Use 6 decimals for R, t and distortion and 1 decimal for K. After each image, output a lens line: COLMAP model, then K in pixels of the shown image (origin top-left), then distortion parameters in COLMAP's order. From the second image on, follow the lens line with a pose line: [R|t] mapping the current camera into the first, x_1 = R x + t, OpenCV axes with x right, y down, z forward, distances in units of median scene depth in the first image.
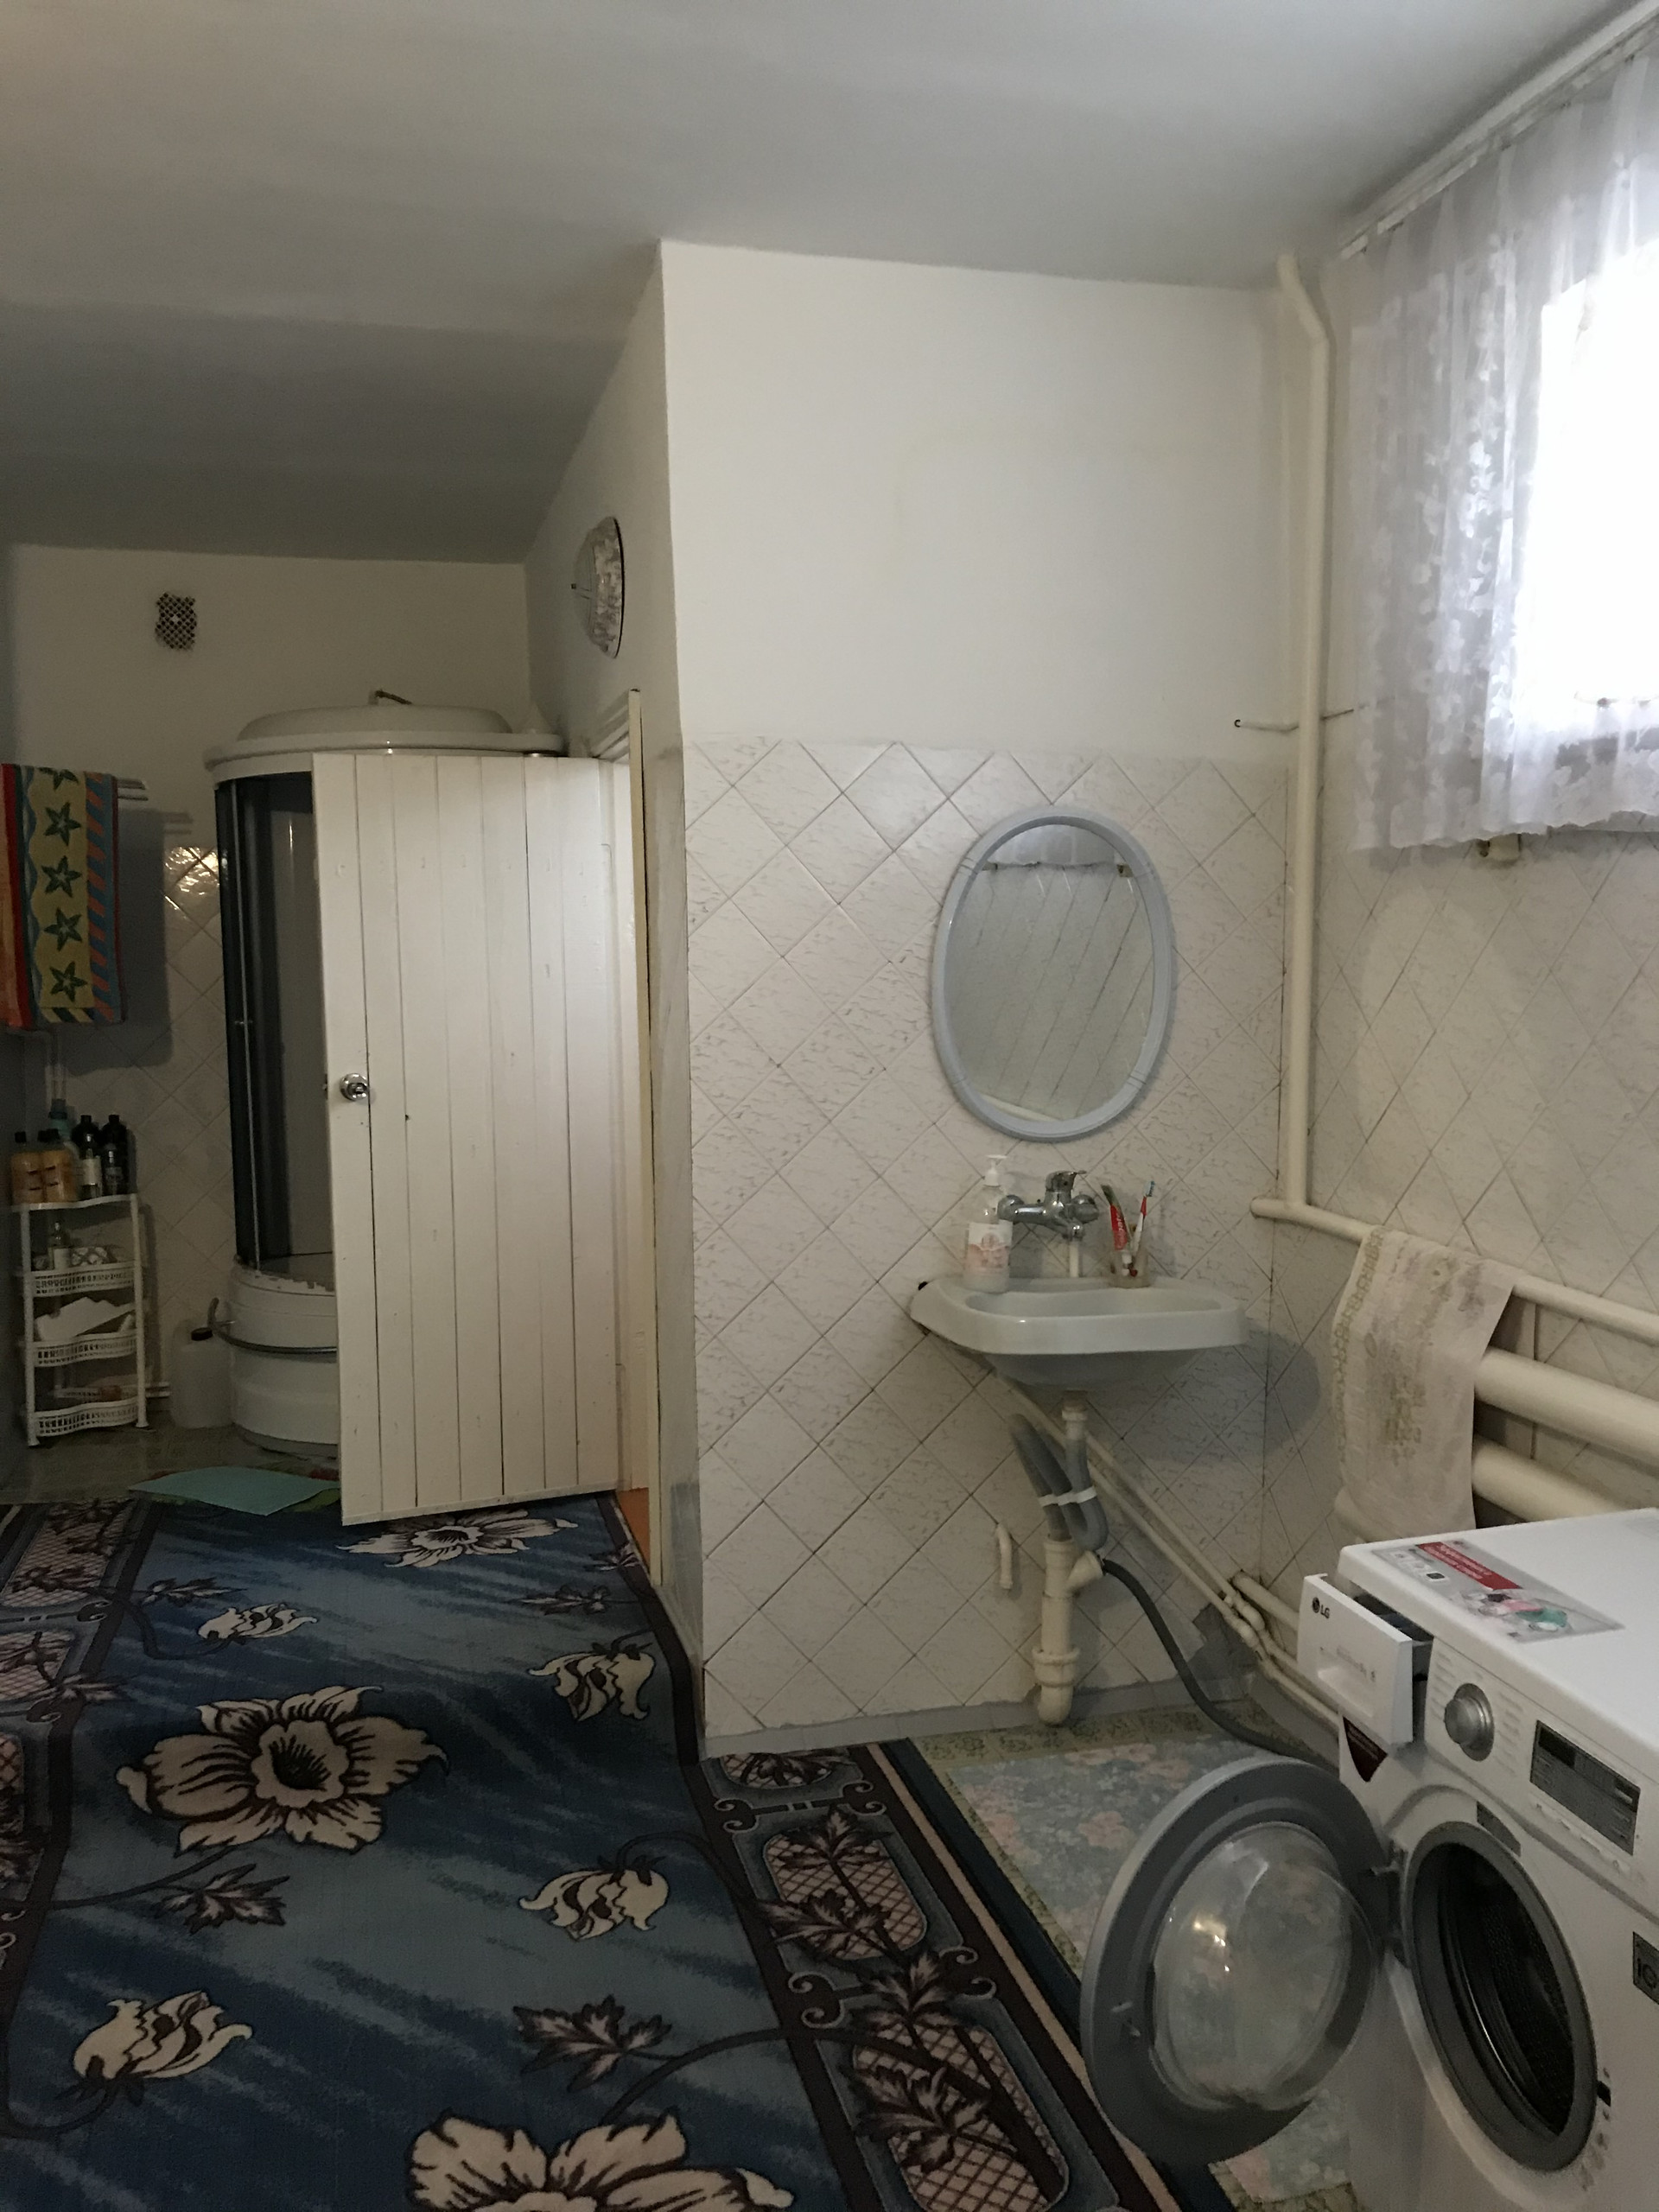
lens RADIAL K [[1761.2, 0, 829.5], [0, 1761.2, 1106.0], [0, 0, 1]] dist [-0.046449, 0.093147]
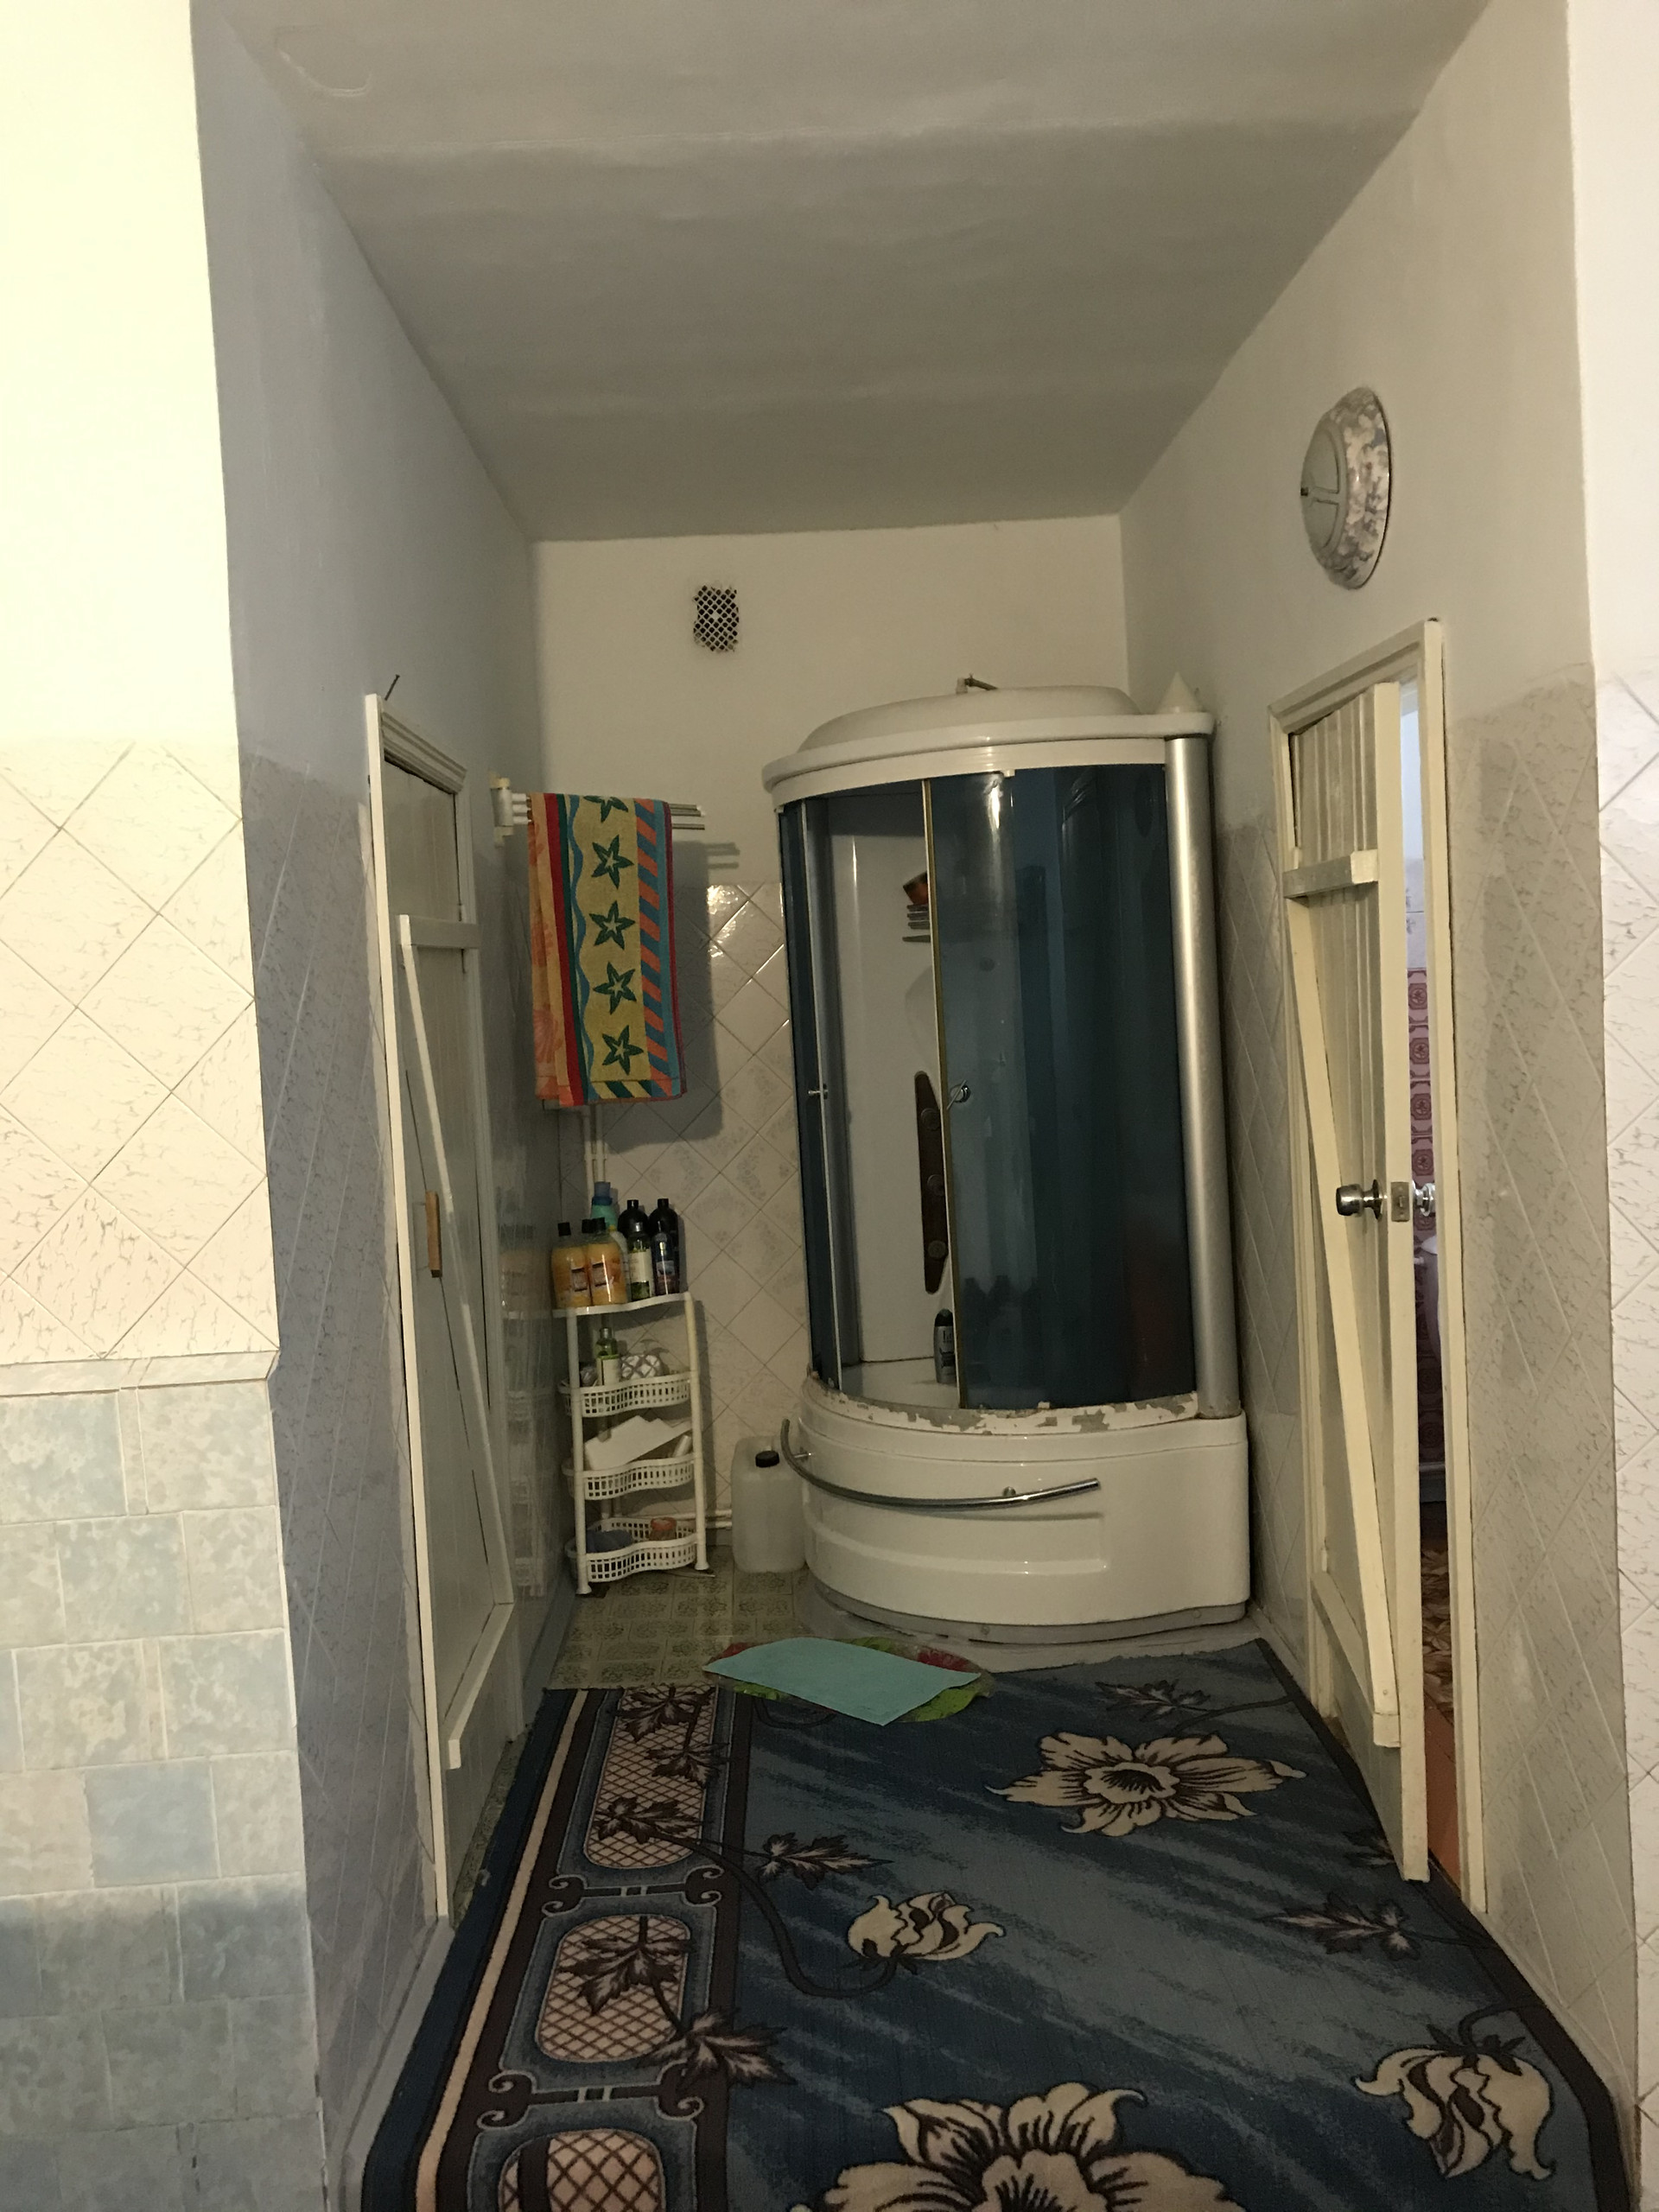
lens RADIAL K [[1784.8, 0, 829.5], [0, 1784.8, 1106.0], [0, 0, 1]] dist [0.065113, -0.087777]
pose [[0.970293, -0.021877, -0.240941, -0.153486], [0.019350, 0.999730, -0.012851, -0.036091], [0.241157, 0.007808, 0.970455, 0.223594]]
